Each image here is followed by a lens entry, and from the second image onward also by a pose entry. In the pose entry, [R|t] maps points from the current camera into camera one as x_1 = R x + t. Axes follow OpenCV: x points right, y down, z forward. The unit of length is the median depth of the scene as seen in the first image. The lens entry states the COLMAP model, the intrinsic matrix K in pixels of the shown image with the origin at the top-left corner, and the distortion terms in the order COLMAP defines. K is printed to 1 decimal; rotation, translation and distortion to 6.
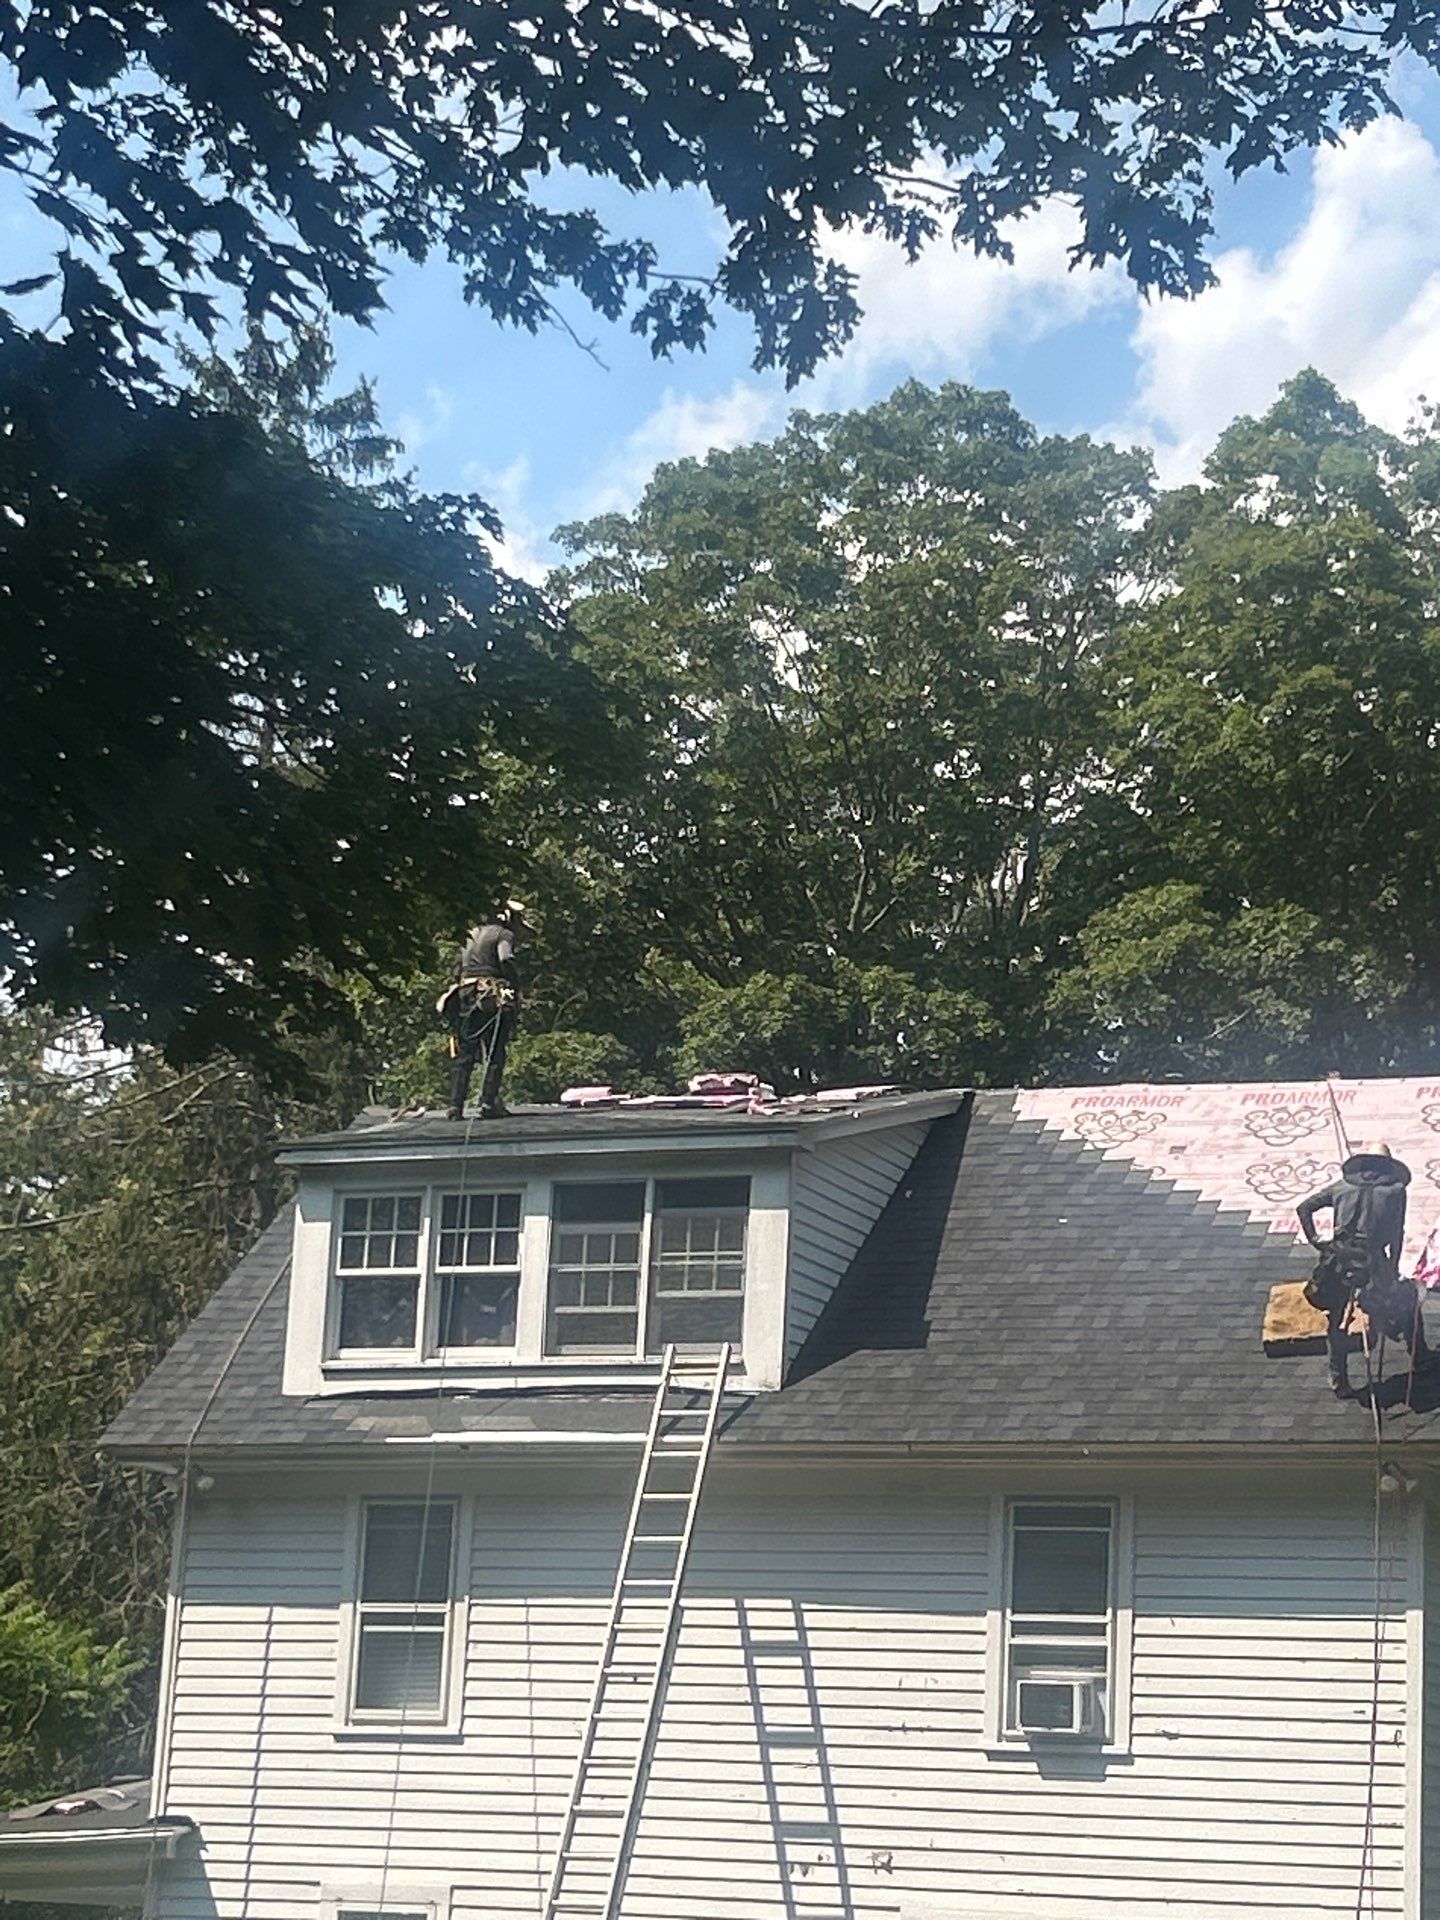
lens RADIAL K [[4449.2, 0, 708.3], [0, 4449.2, 955.5], [0, 0, 1]] dist [0.139691, 0.000000]
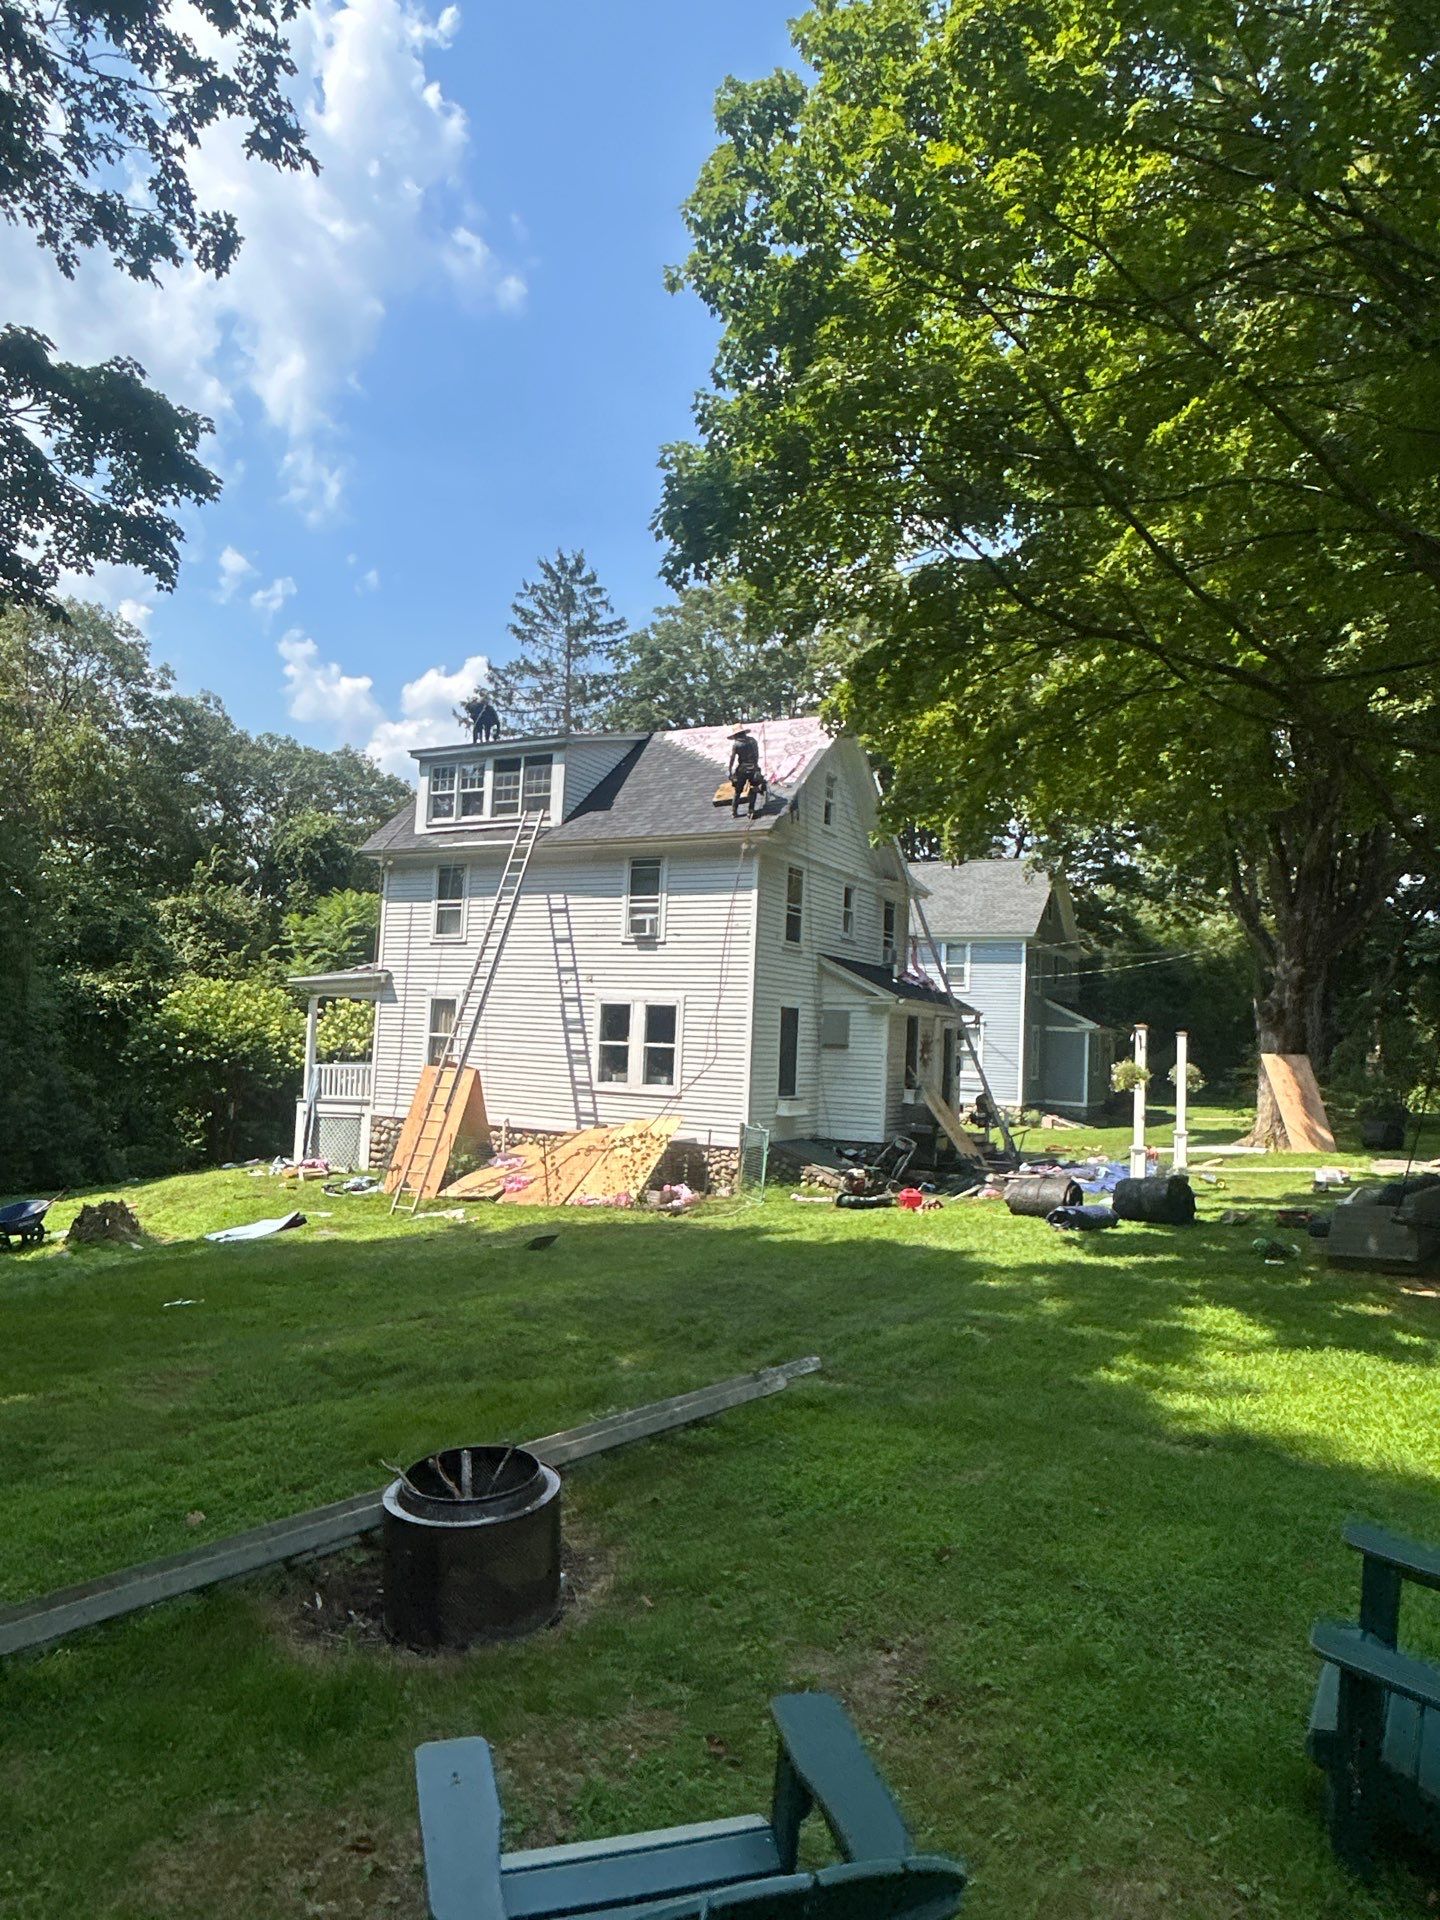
lens RADIAL K [[1181.5, 0, 725.6], [0, 1181.5, 972.0], [0, 0, 1]] dist [-0.031622, -0.000899]
pose [[0.998672, -0.010373, -0.050472, 0.161096], [0.018505, 0.986382, 0.163429, 0.066840], [0.048089, -0.164146, 0.985263, 0.215121]]
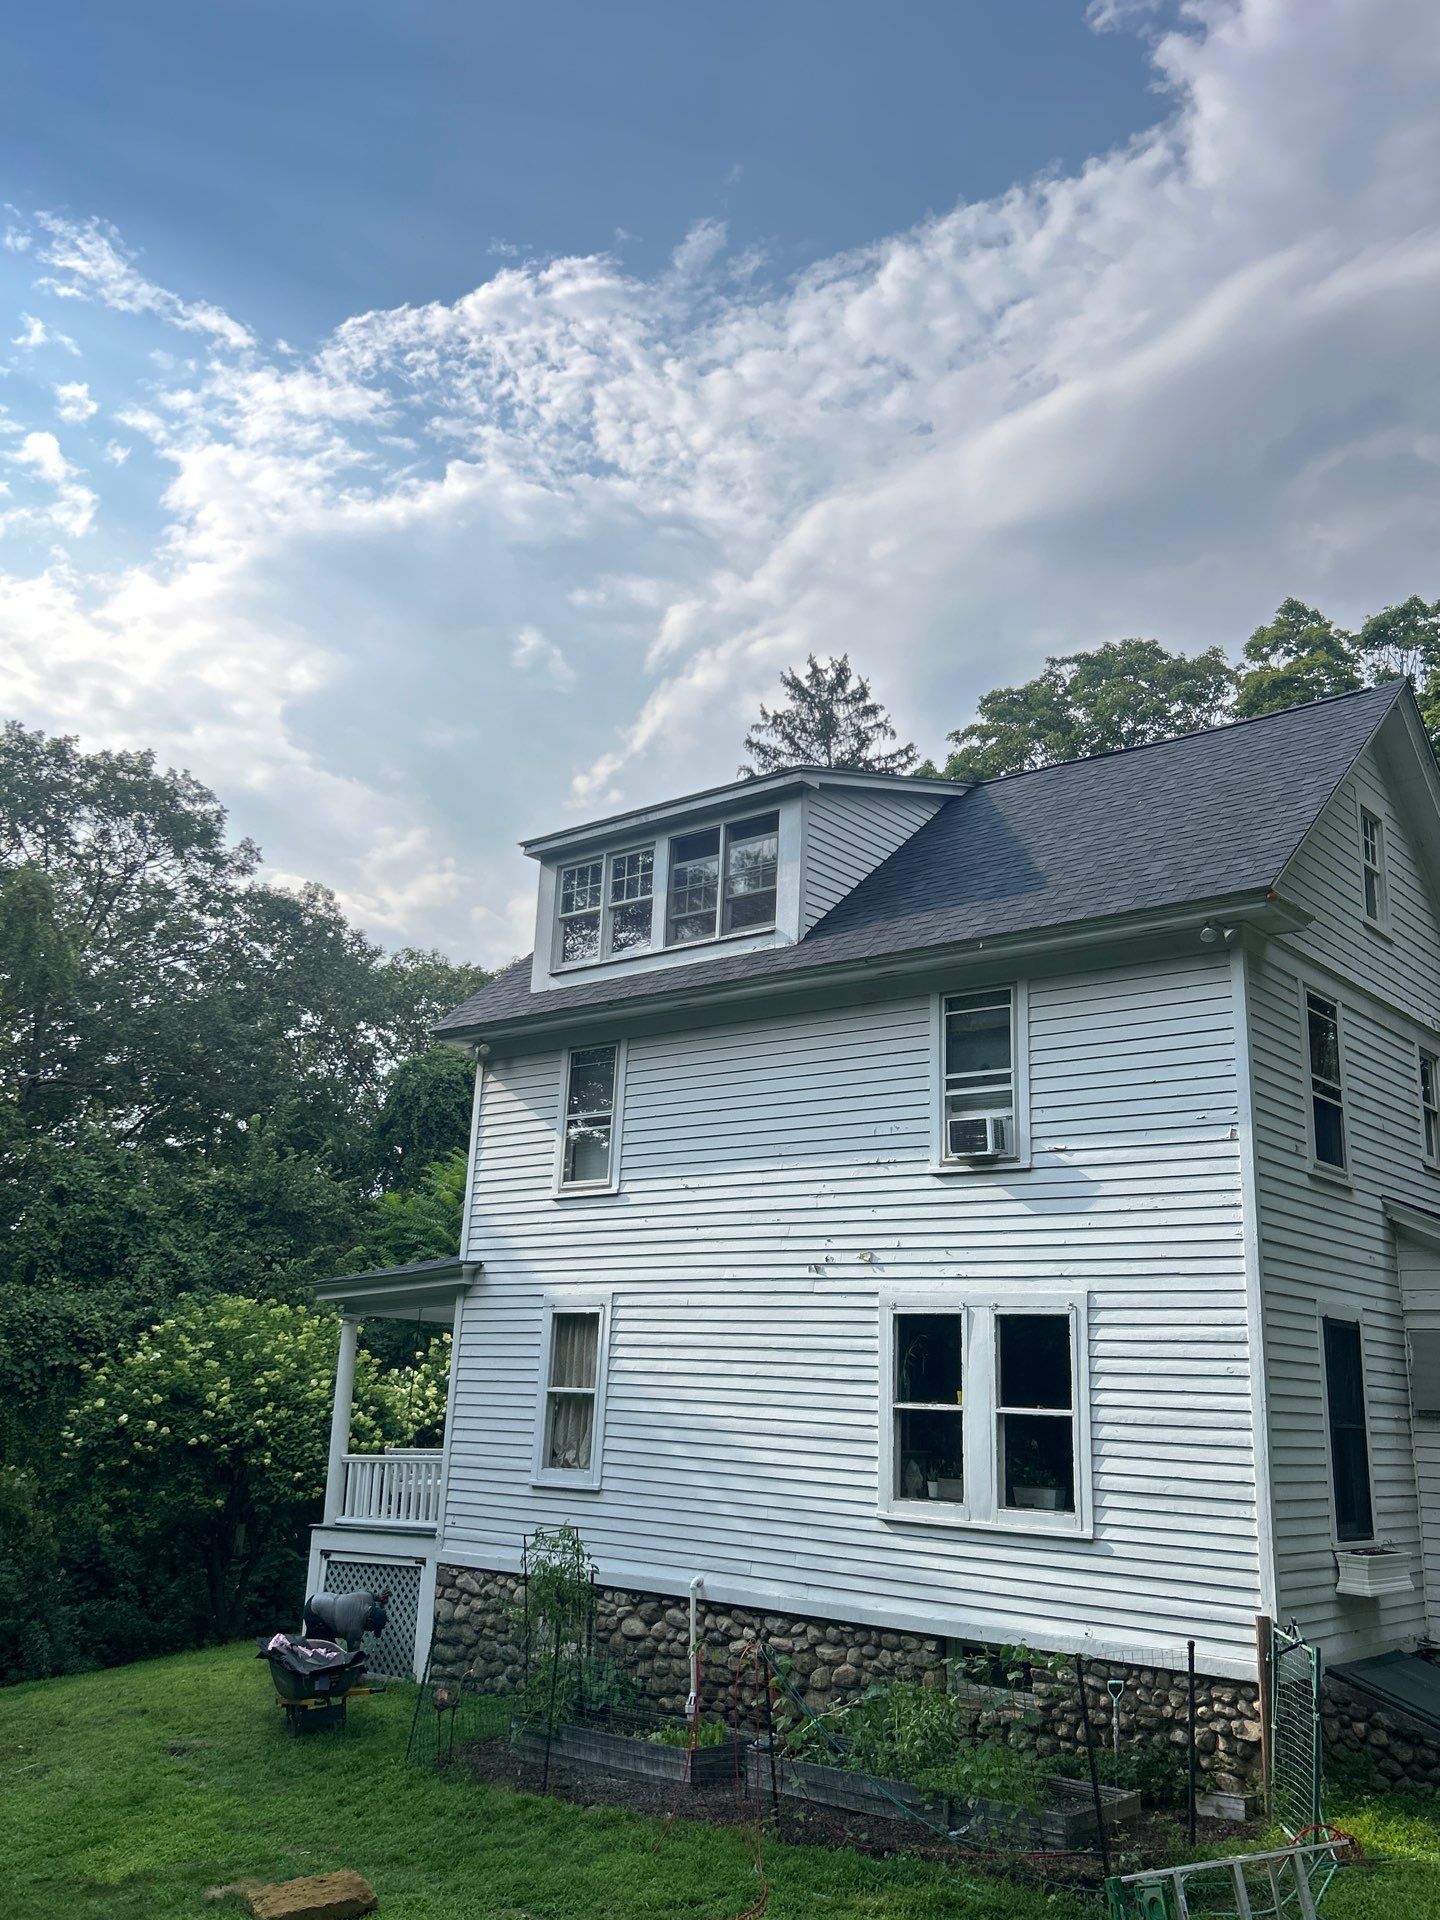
lens RADIAL K [[1647.7, 0, 673.9], [0, 1647.7, 907.2], [0, 0, 1]] dist [0.039521, -0.063219]
pose [[0.957744, -0.089453, -0.273359, 0.123842], [0.068087, 0.993906, -0.086693, 0.127518], [0.279448, 0.064417, 0.957998, 0.464312]]
